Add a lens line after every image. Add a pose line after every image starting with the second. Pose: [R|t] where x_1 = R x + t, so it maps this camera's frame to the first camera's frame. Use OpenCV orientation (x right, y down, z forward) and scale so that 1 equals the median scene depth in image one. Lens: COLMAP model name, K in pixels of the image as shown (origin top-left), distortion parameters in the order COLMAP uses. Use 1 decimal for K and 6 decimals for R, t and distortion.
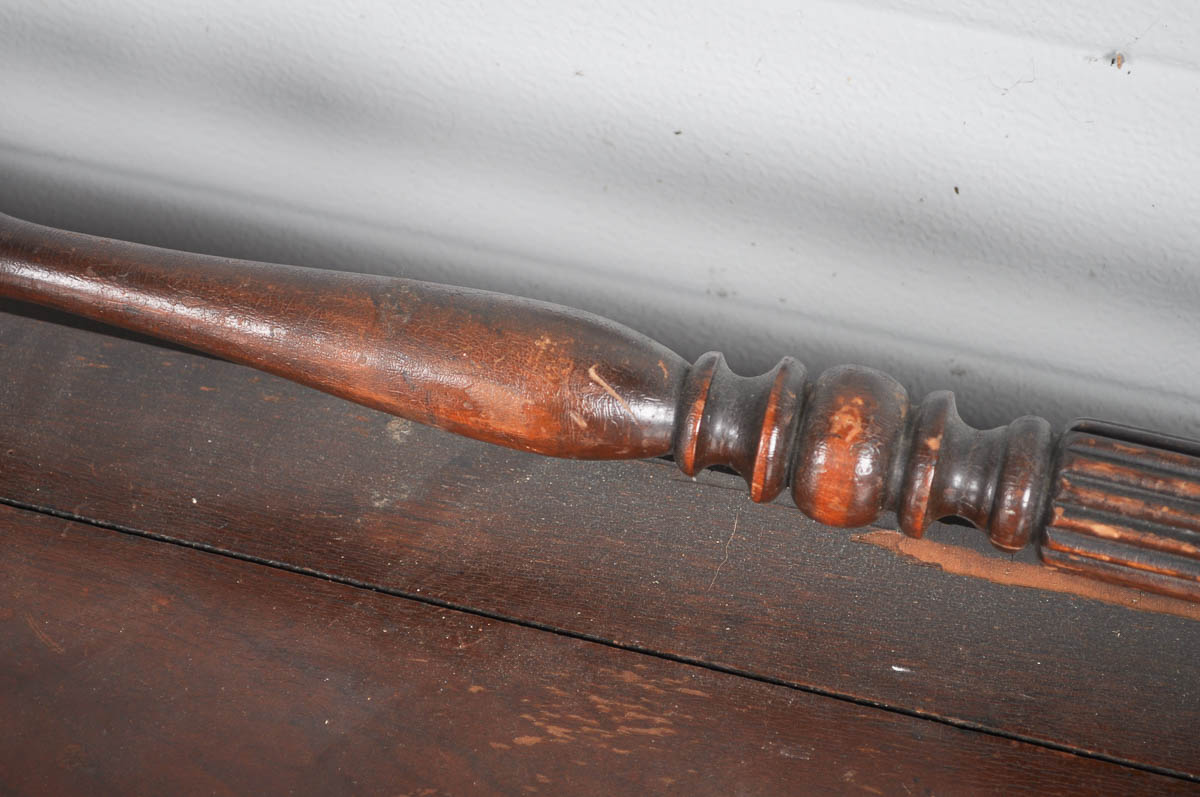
lens RADIAL K [[2734.7, 0, 600.0], [0, 2734.7, 398.5], [0, 0, 1]] dist [-0.020434, 0.139421]
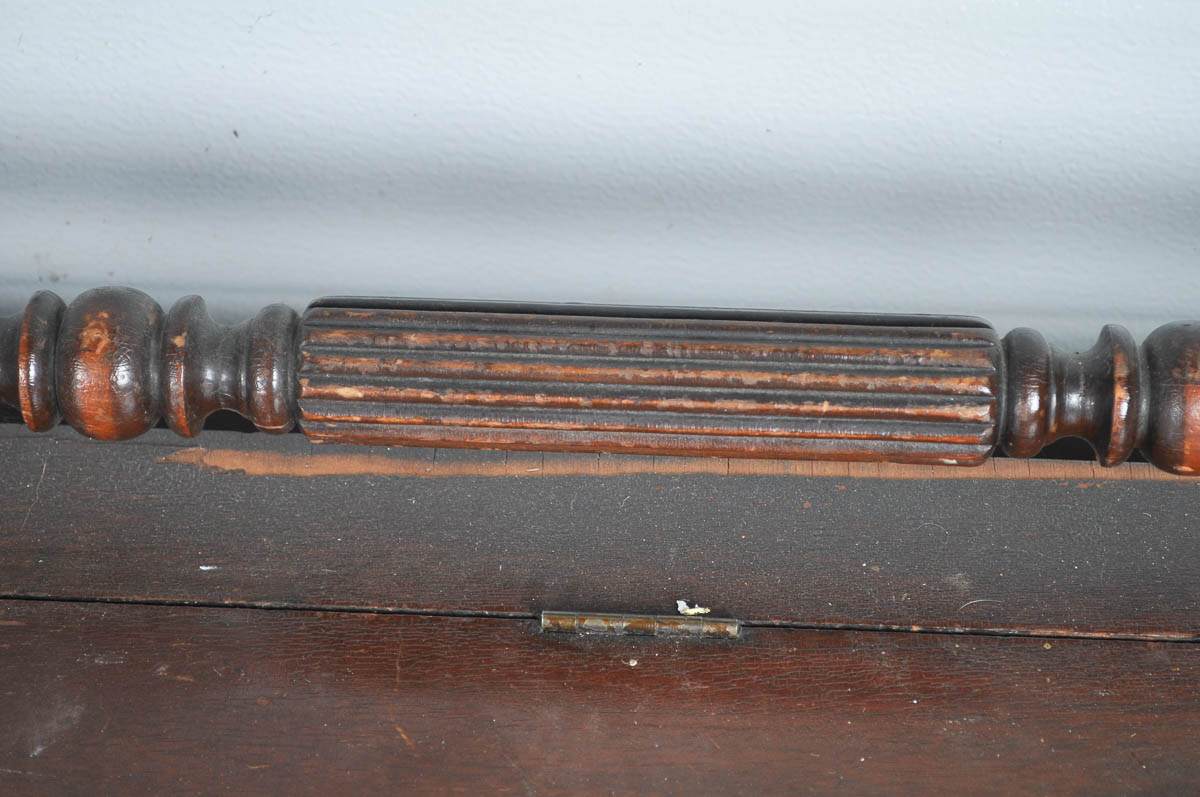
lens RADIAL K [[2734.7, 0, 600.0], [0, 2734.7, 398.5], [0, 0, 1]] dist [-0.020434, 0.139421]
pose [[0.978477, -0.172371, 0.113452, 0.154765], [0.177698, 0.983329, -0.038573, 0.106026], [-0.104912, 0.057903, 0.992794, -0.063578]]
